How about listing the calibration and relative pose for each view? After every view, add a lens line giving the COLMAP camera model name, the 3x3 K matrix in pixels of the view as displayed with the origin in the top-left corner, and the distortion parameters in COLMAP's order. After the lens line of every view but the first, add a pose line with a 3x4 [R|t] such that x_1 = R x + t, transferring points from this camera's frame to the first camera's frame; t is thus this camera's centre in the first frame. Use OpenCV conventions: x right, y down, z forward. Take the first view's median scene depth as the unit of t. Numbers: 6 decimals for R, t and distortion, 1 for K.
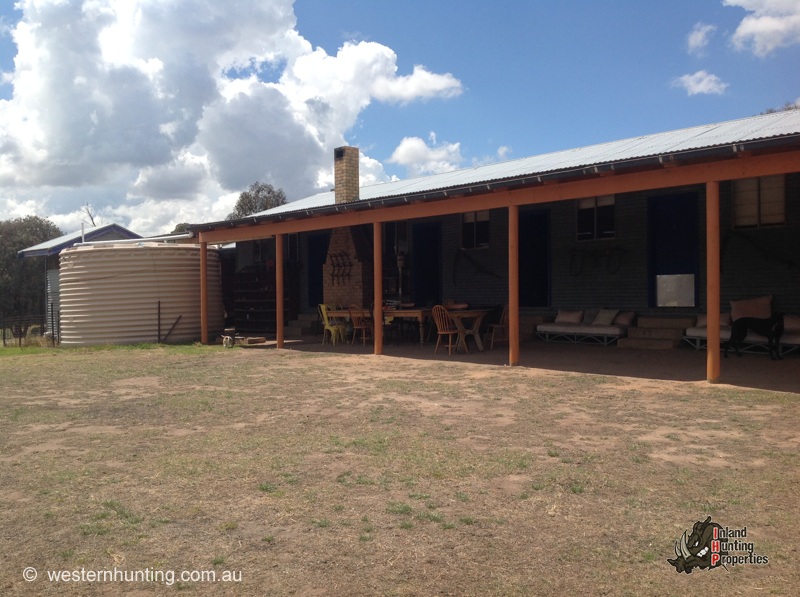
lens RADIAL K [[768.7, 0, 398.4], [0, 768.7, 301.6], [0, 0, 1]] dist [0.175381, -0.347558]
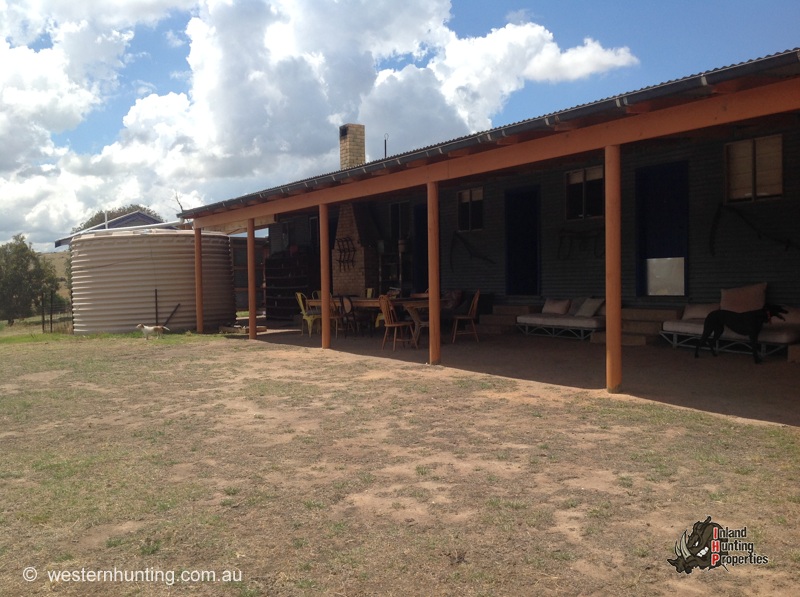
lens RADIAL K [[768.7, 0, 398.4], [0, 768.7, 301.6], [0, 0, 1]] dist [0.175381, -0.347558]
pose [[0.985087, 0.000217, -0.172060, 0.184164], [0.003511, 0.999766, 0.021363, -0.005402], [0.172024, -0.021648, 0.984855, 0.091799]]
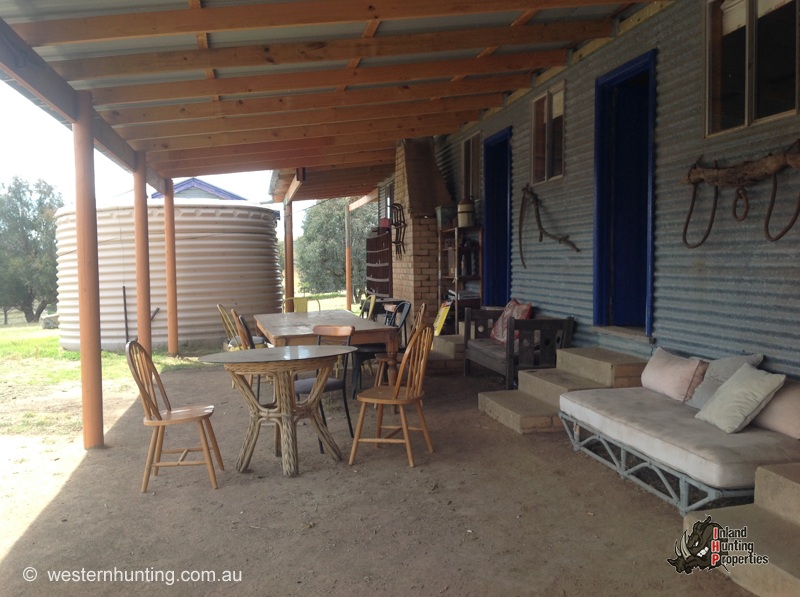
lens RADIAL K [[768.7, 0, 398.4], [0, 768.7, 301.6], [0, 0, 1]] dist [0.175381, -0.347558]
pose [[0.846943, 0.028324, -0.530929, 0.279467], [0.000860, 0.998506, 0.054641, -0.026811], [0.531684, -0.046734, 0.845653, 0.624058]]
